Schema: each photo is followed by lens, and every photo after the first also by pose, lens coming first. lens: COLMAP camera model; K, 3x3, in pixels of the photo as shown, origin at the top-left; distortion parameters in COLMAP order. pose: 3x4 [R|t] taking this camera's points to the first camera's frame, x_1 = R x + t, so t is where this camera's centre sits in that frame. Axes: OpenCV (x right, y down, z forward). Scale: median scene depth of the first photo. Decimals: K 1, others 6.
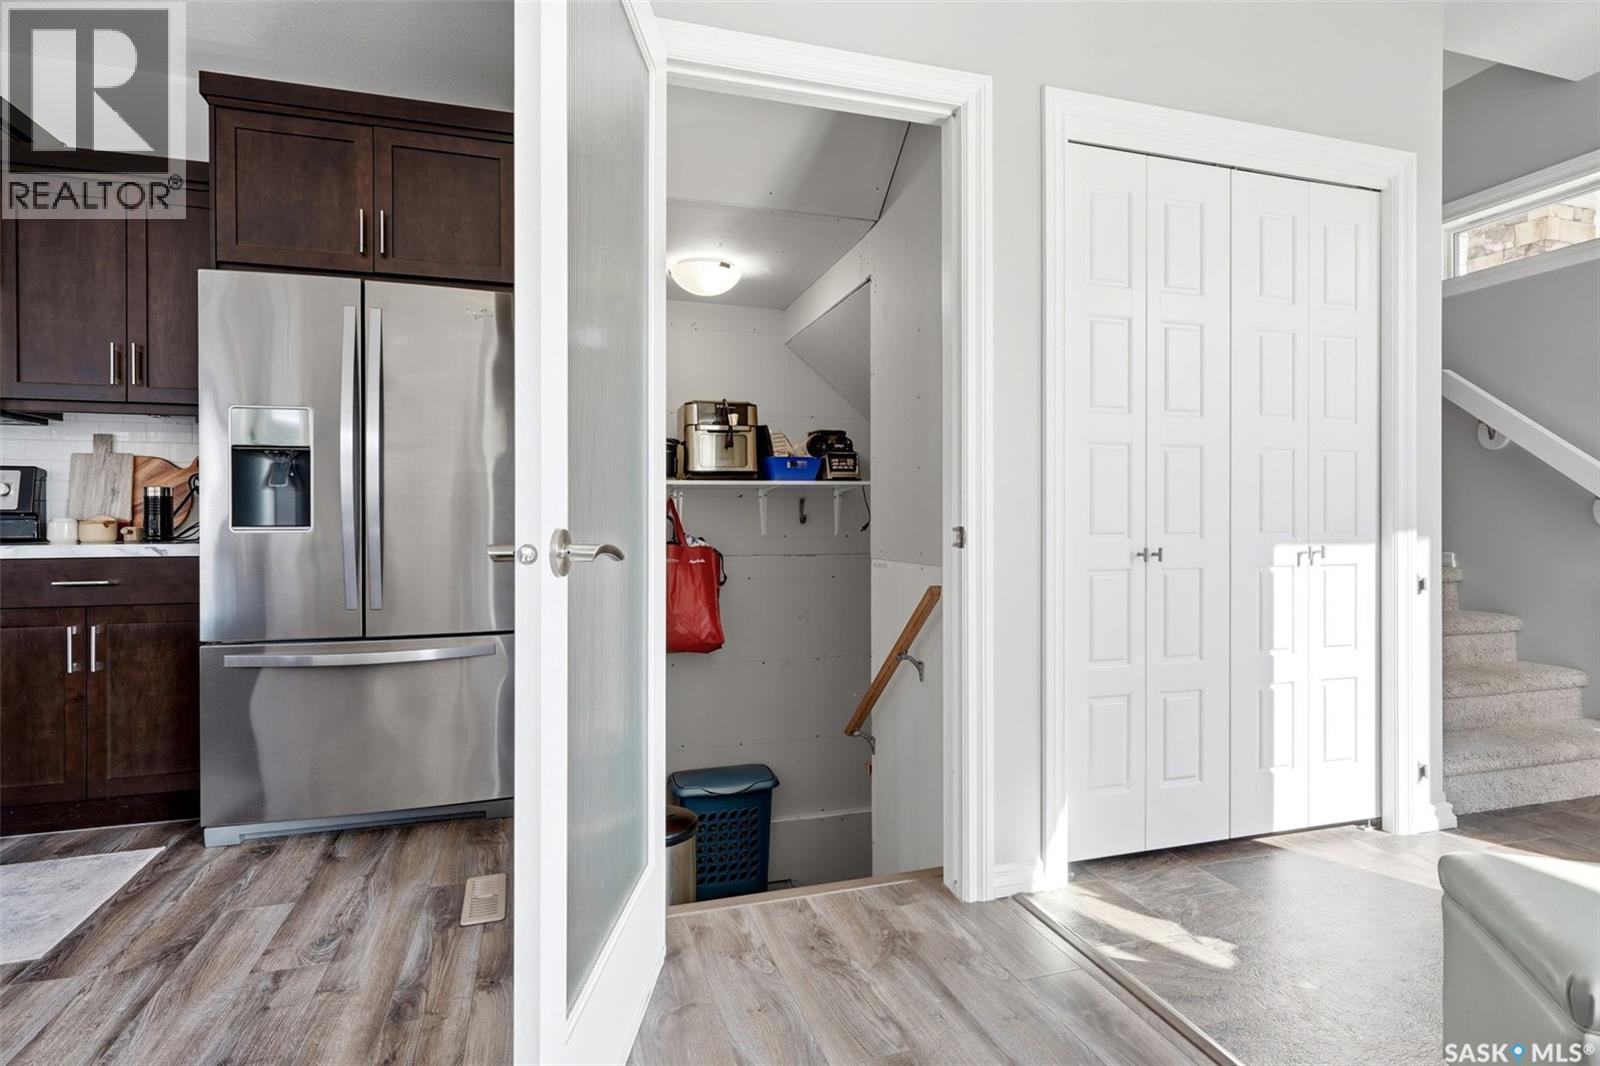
lens RADIAL K [[818.9, 0, 809.8], [0, 818.9, 520.1], [0, 0, 1]] dist [-0.004733, 0.002881]
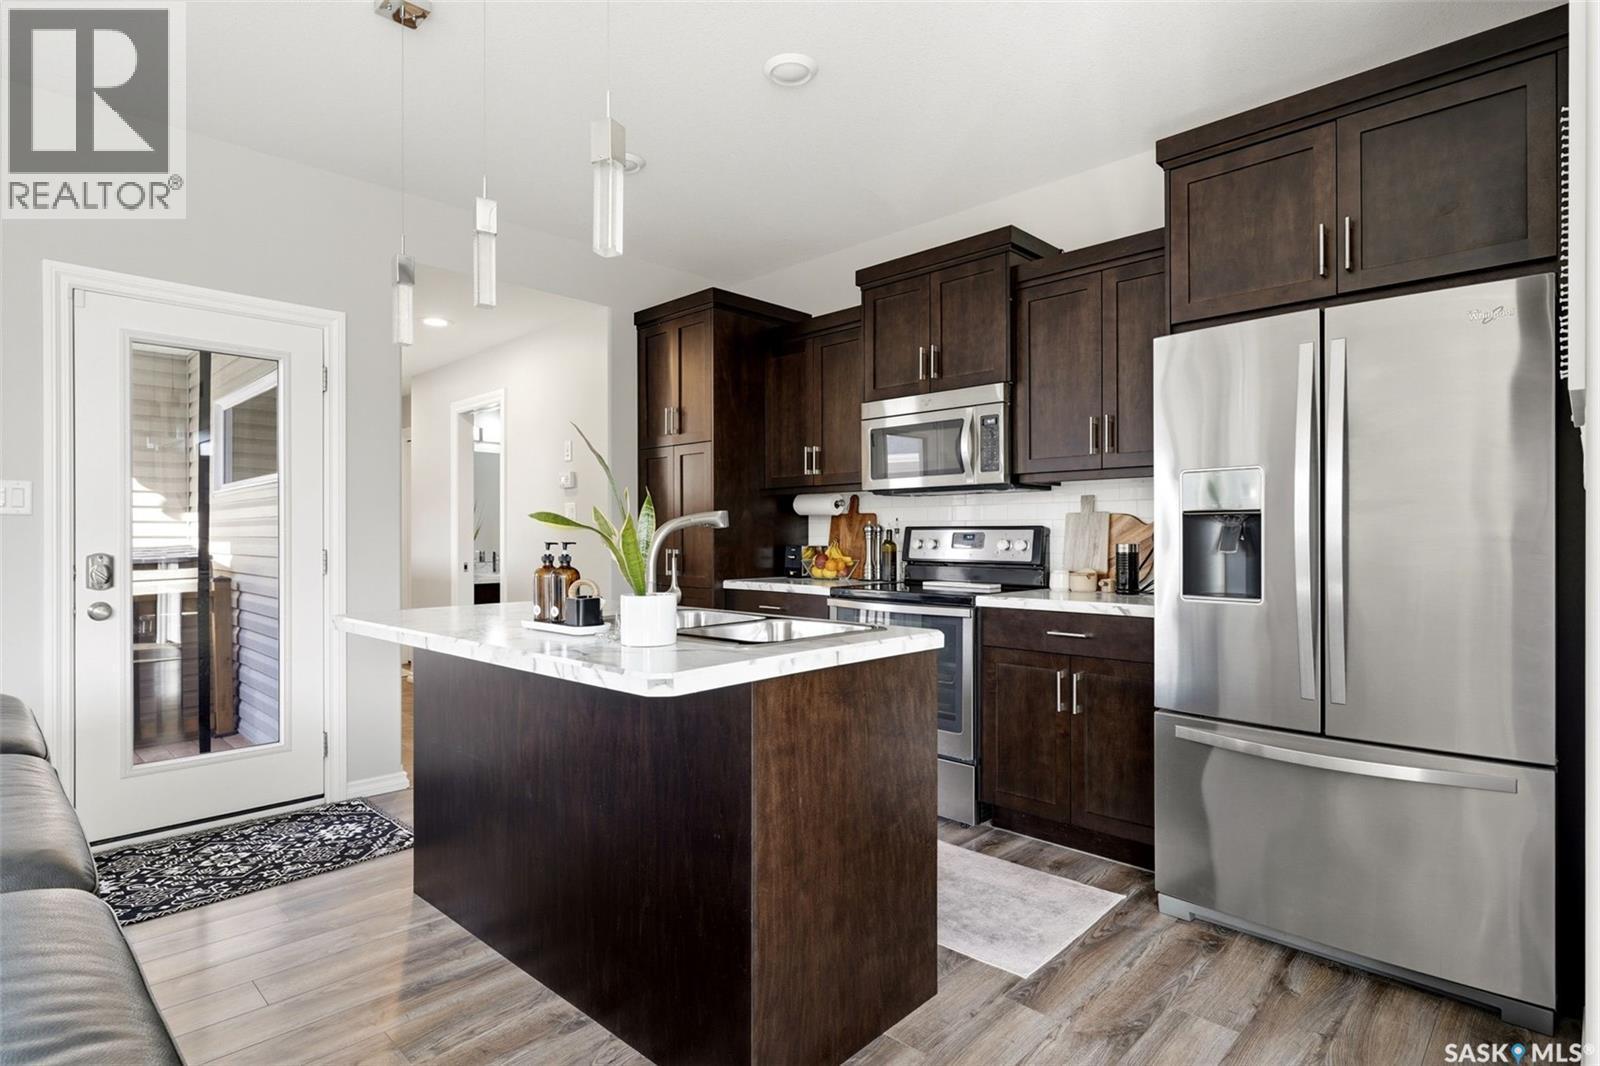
lens RADIAL K [[818.9, 0, 800.5], [0, 818.9, 536.2], [0, 0, 1]] dist [-0.004733, 0.002881]
pose [[0.473634, 0.002021, -0.880720, -0.059919], [0.000596, 0.999996, 0.002616, -0.062133], [0.880722, -0.001764, 0.473631, 0.129036]]
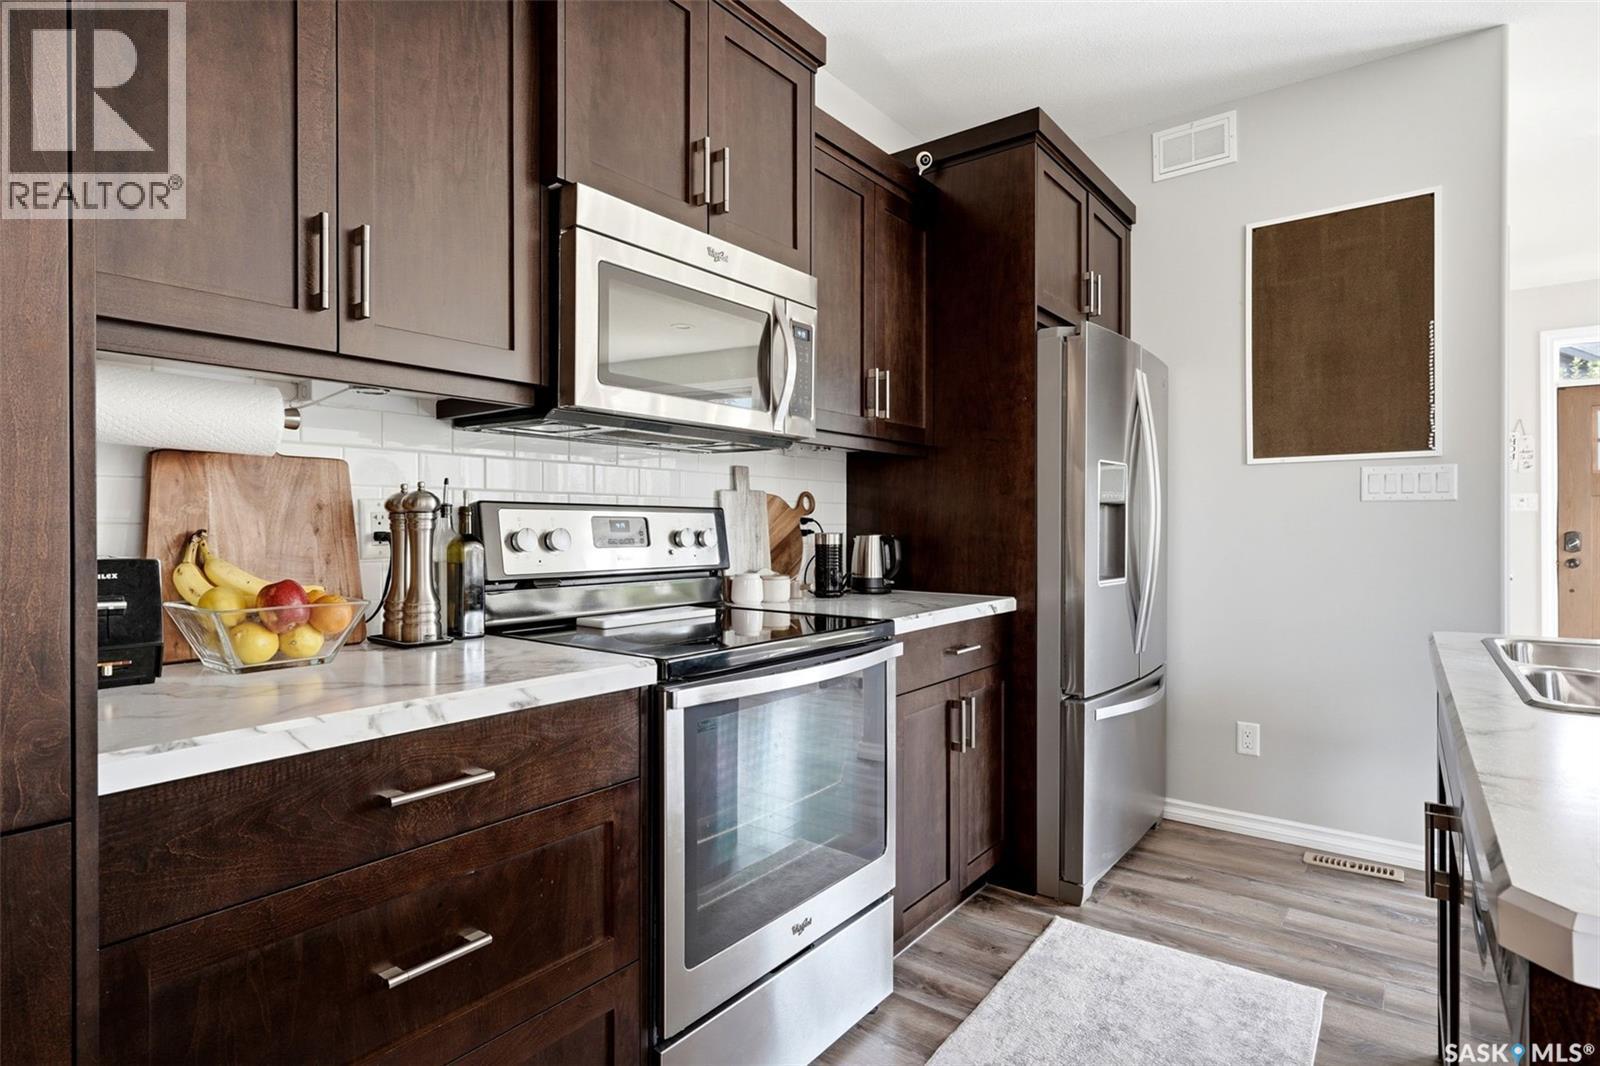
lens RADIAL K [[818.9, 0, 807.6], [0, 818.9, 526.0], [0, 0, 1]] dist [-0.004733, 0.002881]
pose [[0.821523, 0.002661, 0.570170, -1.512124], [-0.000332, 0.999991, -0.004189, -0.052407], [-0.570176, 0.003252, 0.821516, 0.359819]]
